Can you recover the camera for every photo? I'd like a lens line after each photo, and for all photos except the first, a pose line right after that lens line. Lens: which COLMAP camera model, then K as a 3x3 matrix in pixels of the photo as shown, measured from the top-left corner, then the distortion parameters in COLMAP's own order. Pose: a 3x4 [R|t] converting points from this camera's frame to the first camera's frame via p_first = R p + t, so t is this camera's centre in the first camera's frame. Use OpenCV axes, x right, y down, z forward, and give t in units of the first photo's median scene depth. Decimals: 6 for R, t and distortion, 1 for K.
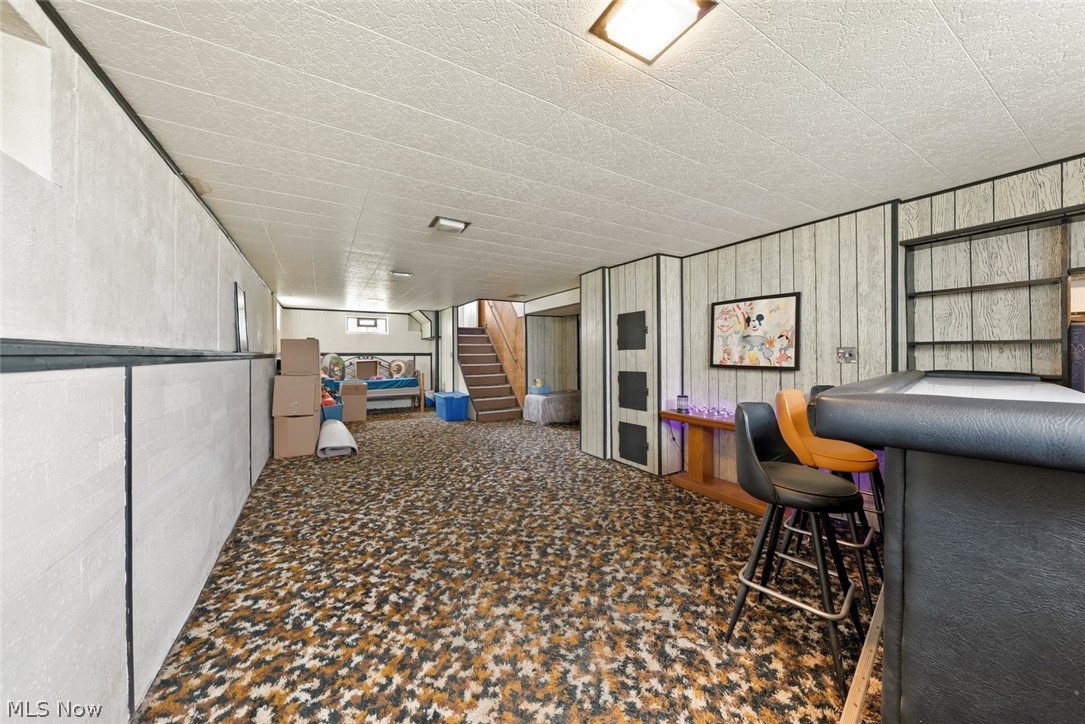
lens RADIAL K [[373.9, 0, 543.4], [0, 373.9, 358.1], [0, 0, 1]] dist [-0.002563, -0.000153]
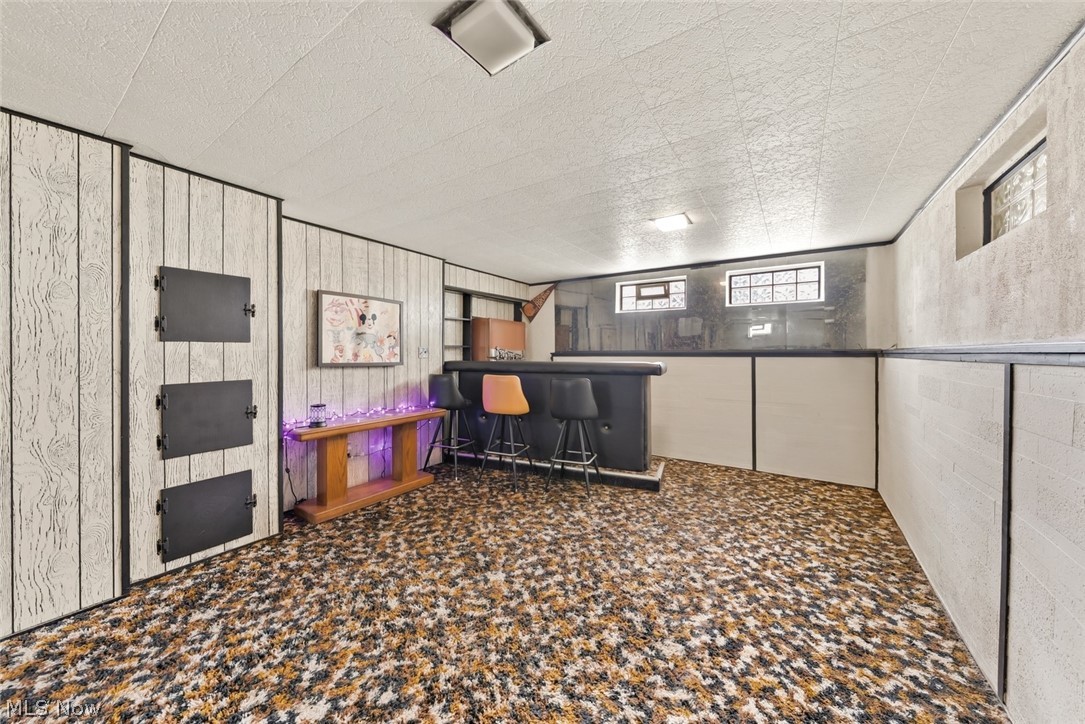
lens RADIAL K [[373.9, 0, 544.3], [0, 373.9, 353.1], [0, 0, 1]] dist [-0.002563, -0.000153]
pose [[-0.429365, -0.000490, 0.903131, -0.687909], [0.005818, 0.999978, 0.003308, -0.007888], [-0.903112, 0.006675, -0.429352, 1.192092]]
